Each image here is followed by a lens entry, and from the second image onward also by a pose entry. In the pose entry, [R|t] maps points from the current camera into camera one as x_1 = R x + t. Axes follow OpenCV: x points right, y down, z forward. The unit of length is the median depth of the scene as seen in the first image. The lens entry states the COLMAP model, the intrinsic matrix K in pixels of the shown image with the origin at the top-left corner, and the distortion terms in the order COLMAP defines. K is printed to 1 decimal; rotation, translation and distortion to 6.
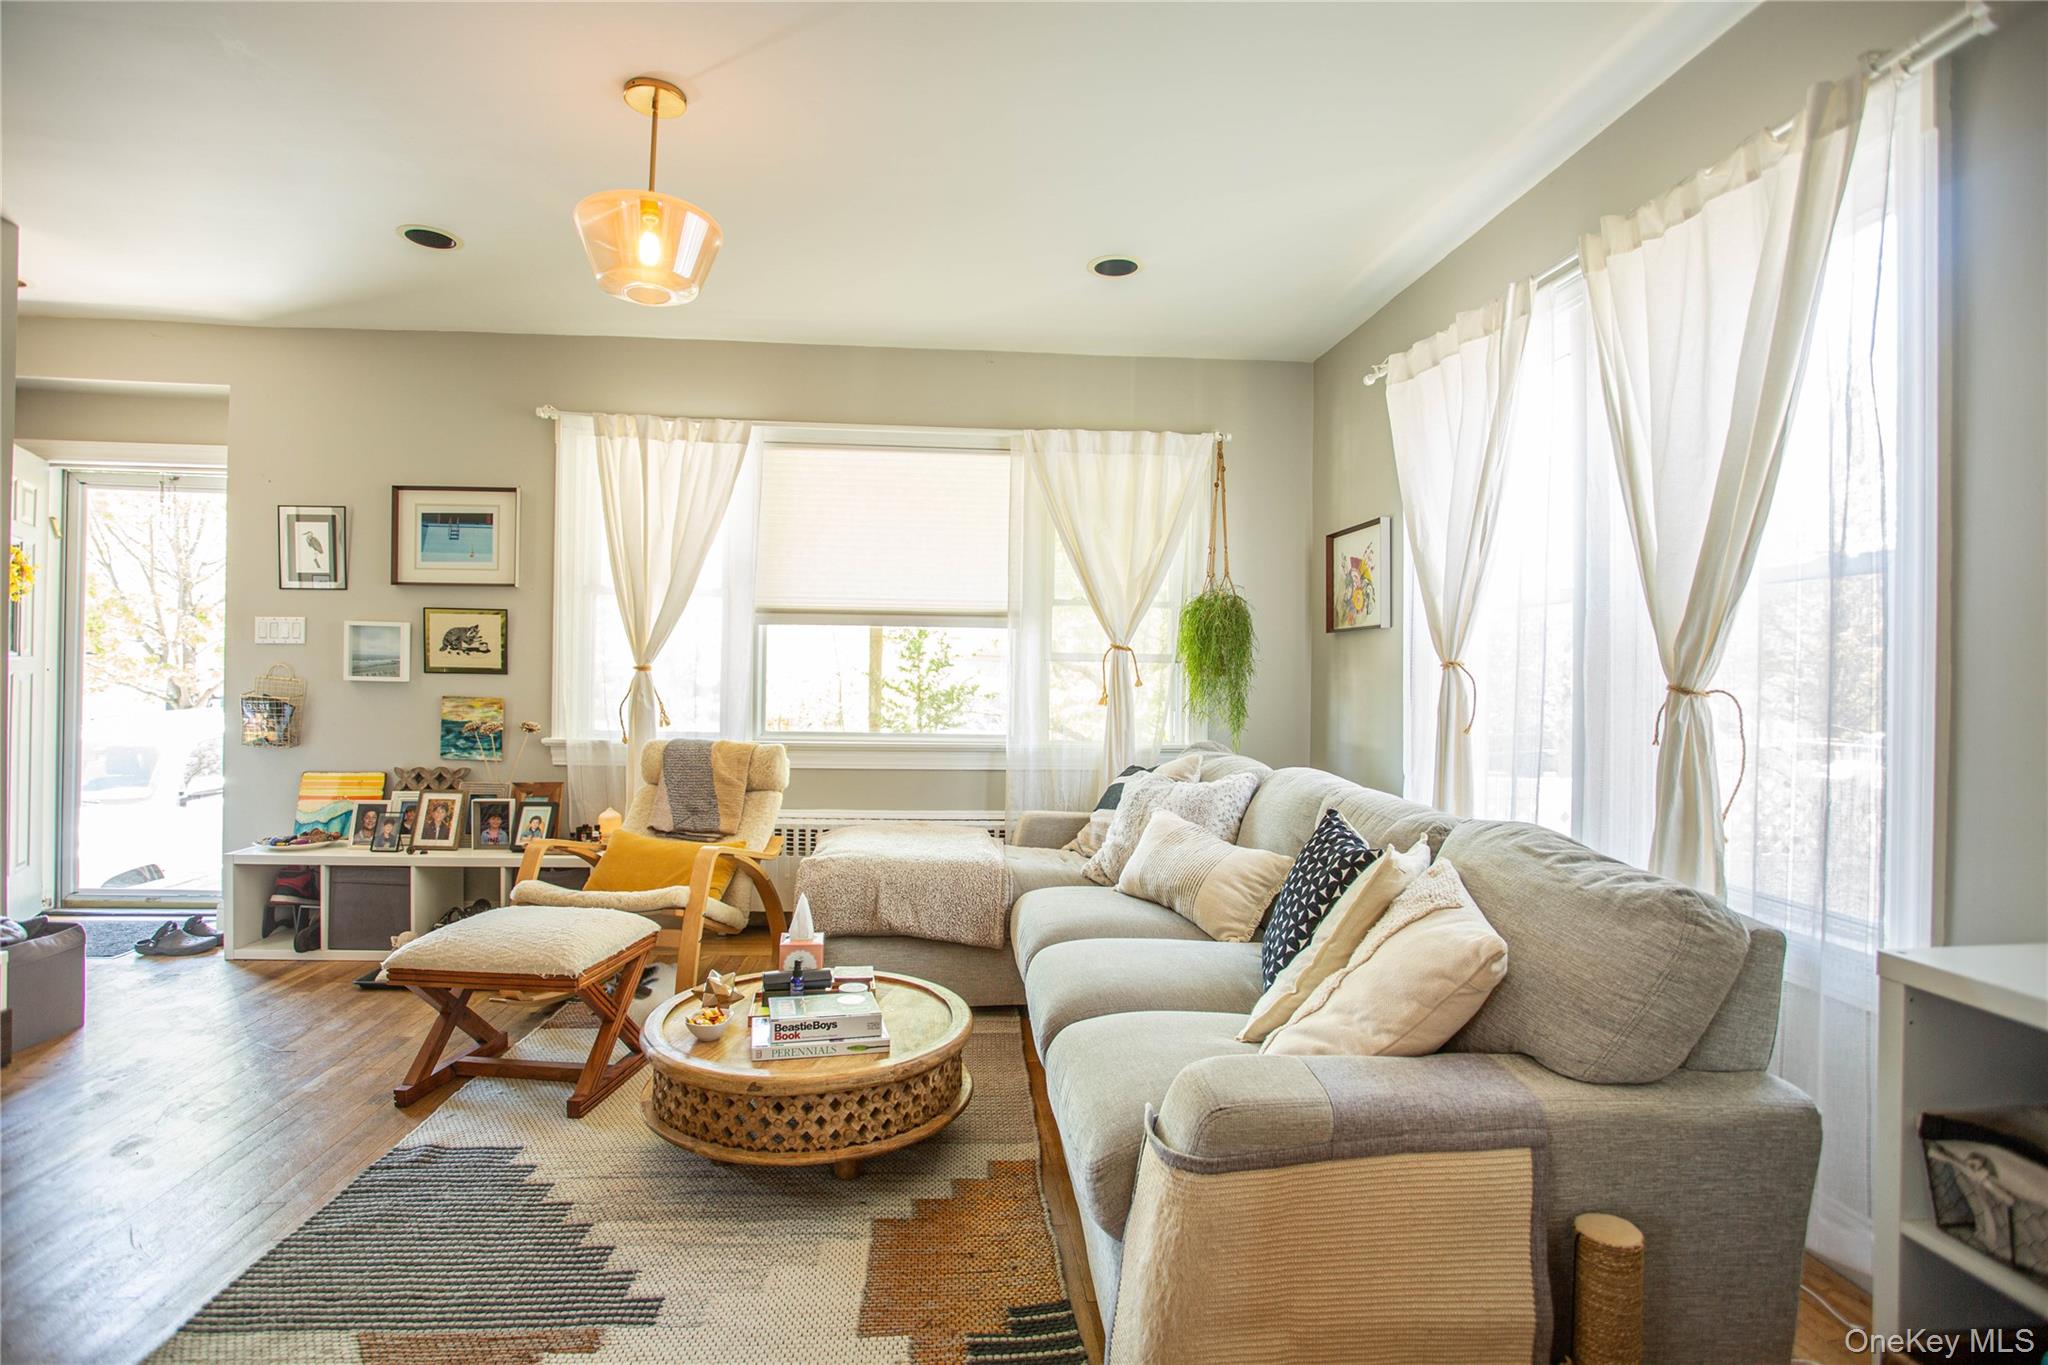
lens RADIAL K [[992.0, 0, 1012.0], [0, 992.0, 673.8], [0, 0, 1]] dist [-0.068574, 0.026997]
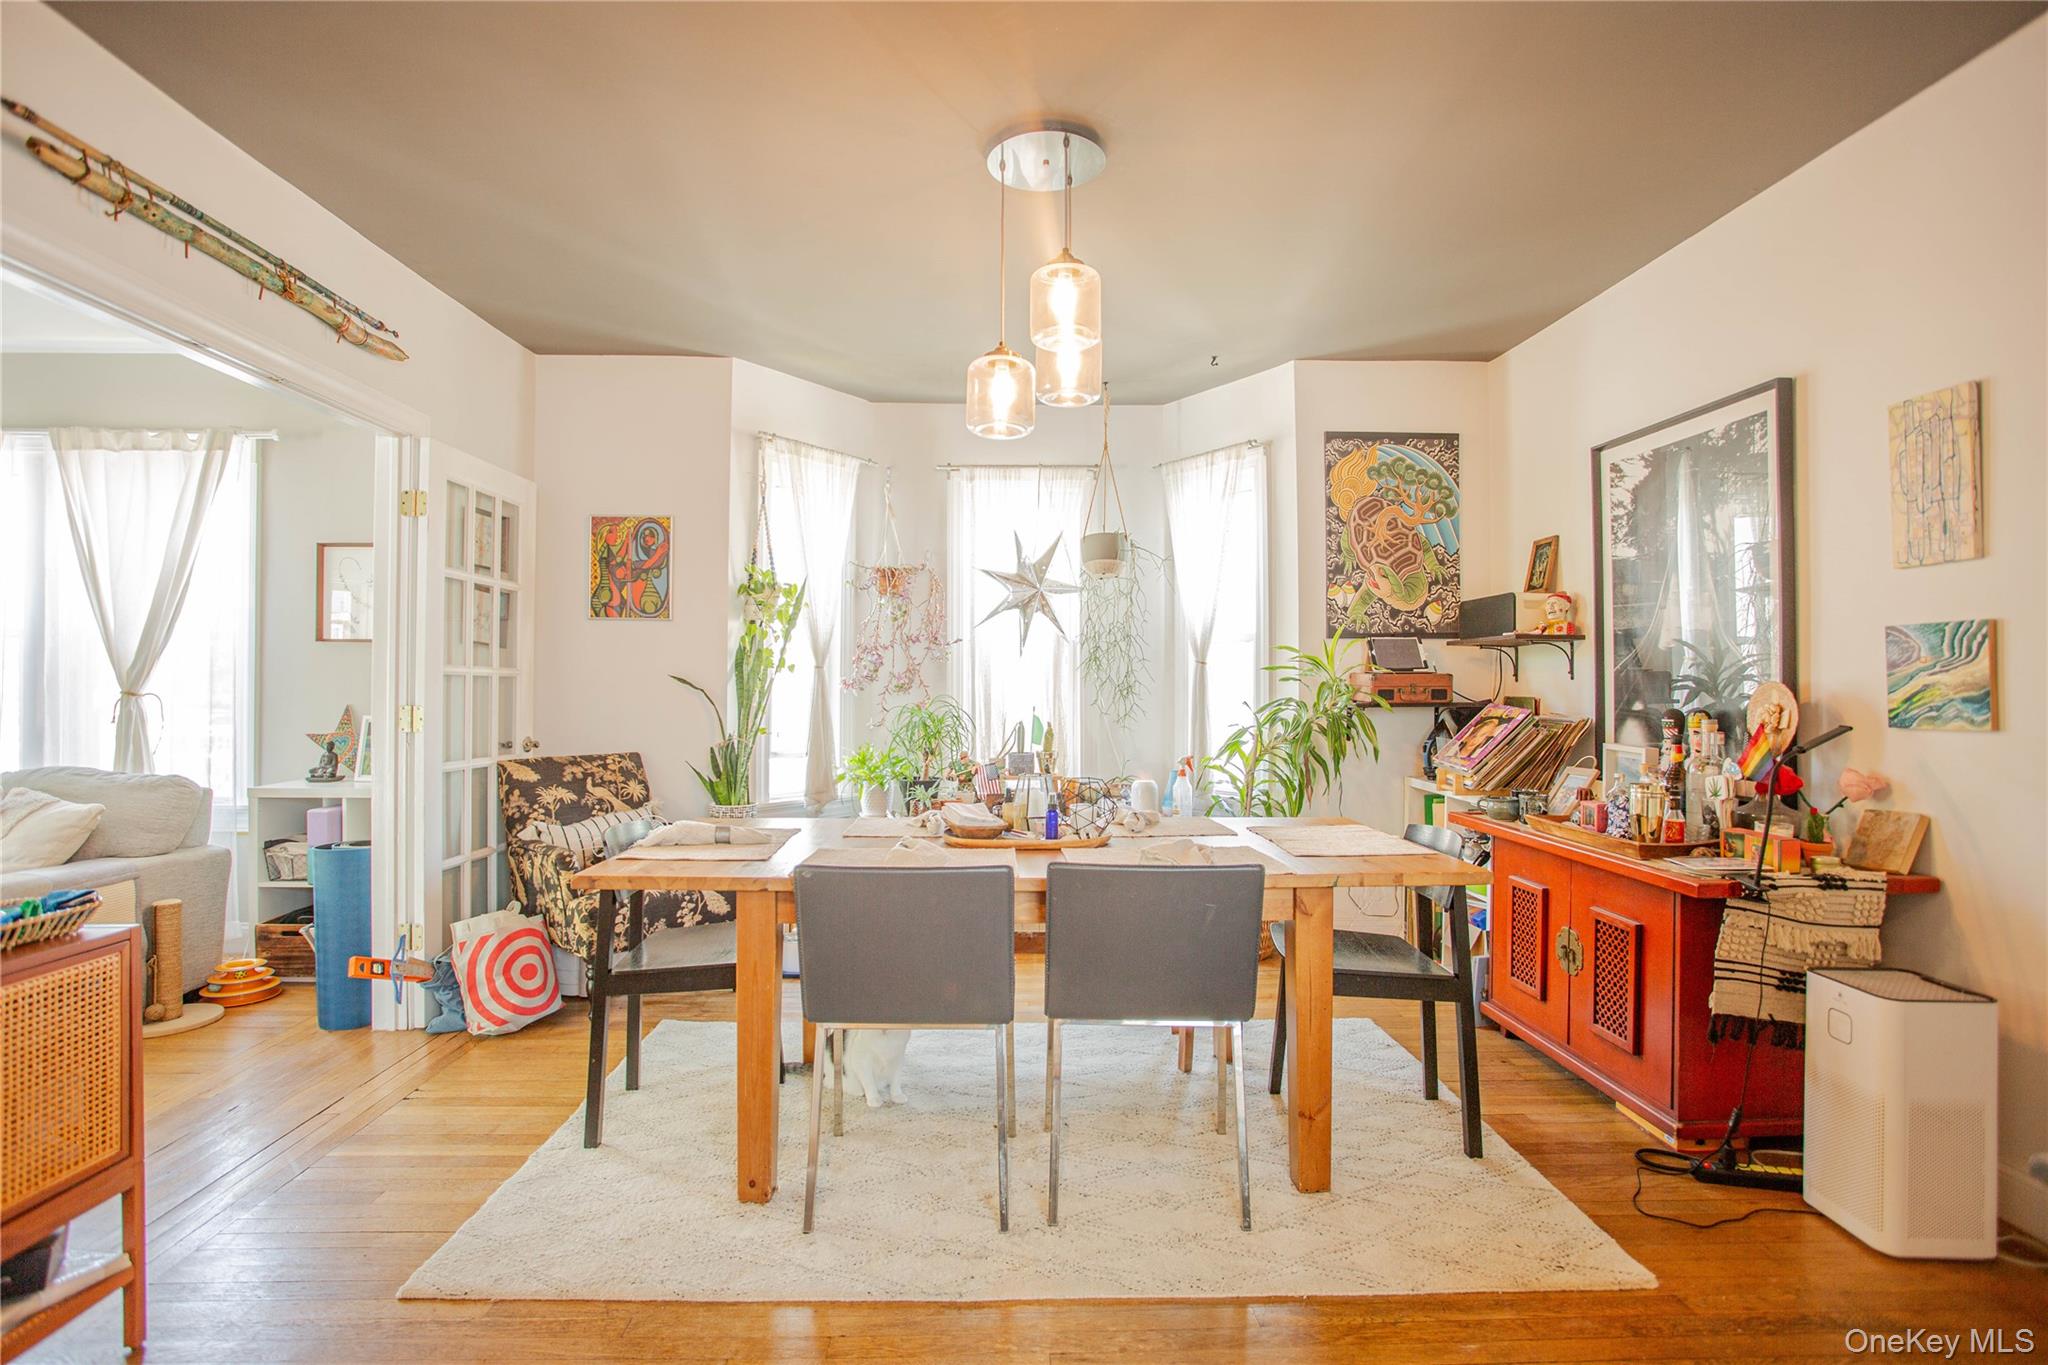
lens RADIAL K [[992.0, 0, 1021.5], [0, 992.0, 674.8], [0, 0, 1]] dist [-0.068574, 0.026997]
pose [[0.050142, -0.004083, 0.998734, -0.565190], [-0.001015, 0.999991, 0.004139, -0.015643], [-0.998742, -0.001221, 0.050137, -0.444180]]
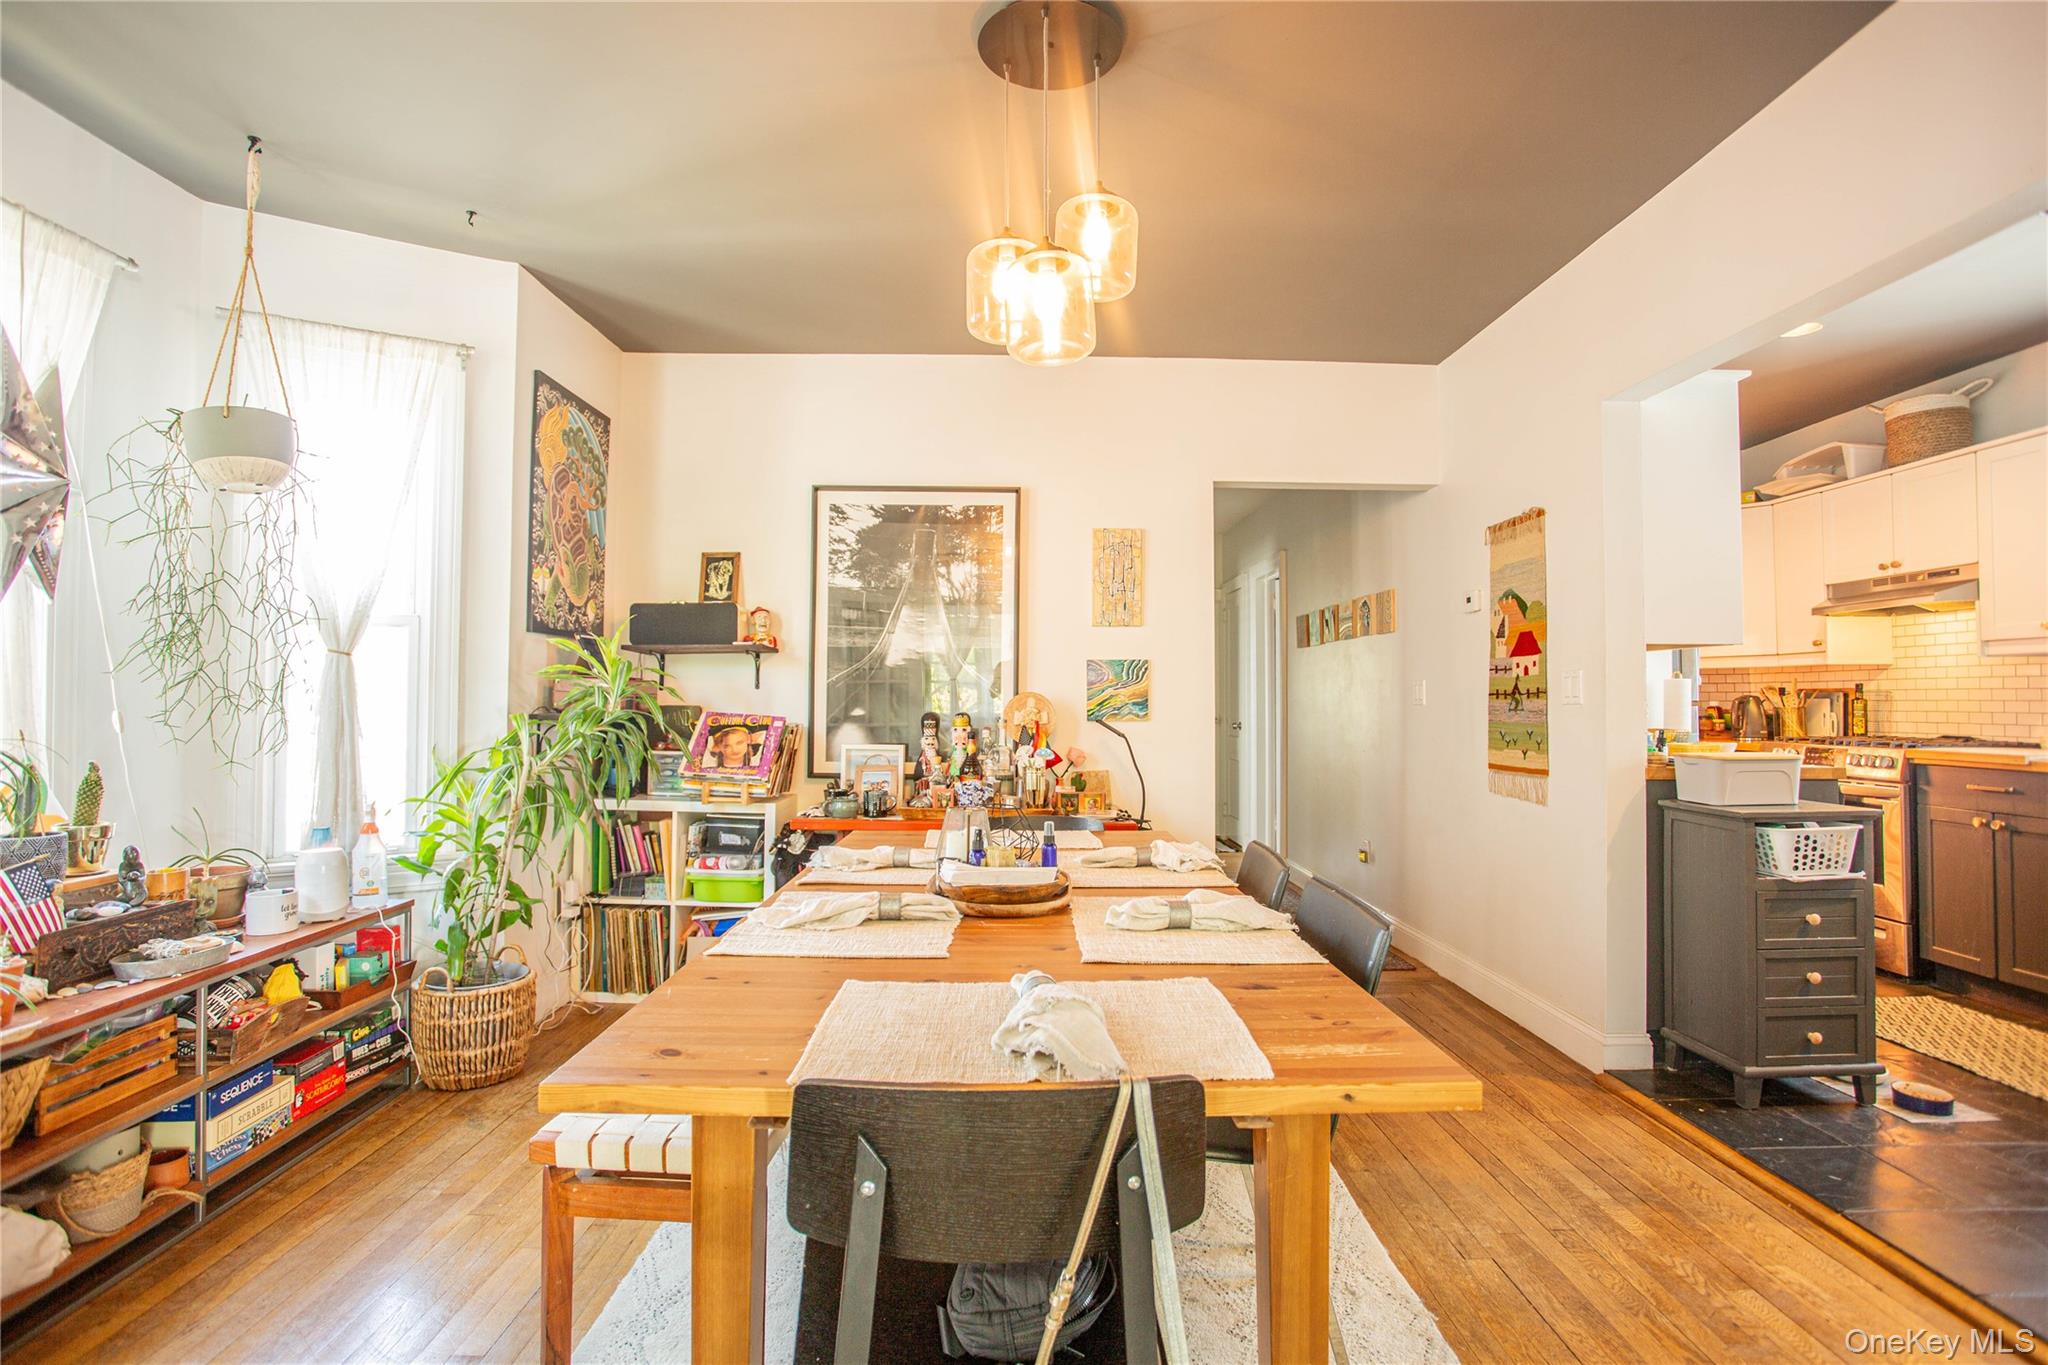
lens RADIAL K [[992.0, 0, 1013.7], [0, 992.0, 674.7], [0, 0, 1]] dist [-0.068574, 0.026997]
pose [[-0.996363, -0.015448, 0.083798, 0.022041], [-0.017818, 0.999460, -0.027610, 0.000579], [-0.083326, -0.029003, -0.996100, 0.054924]]
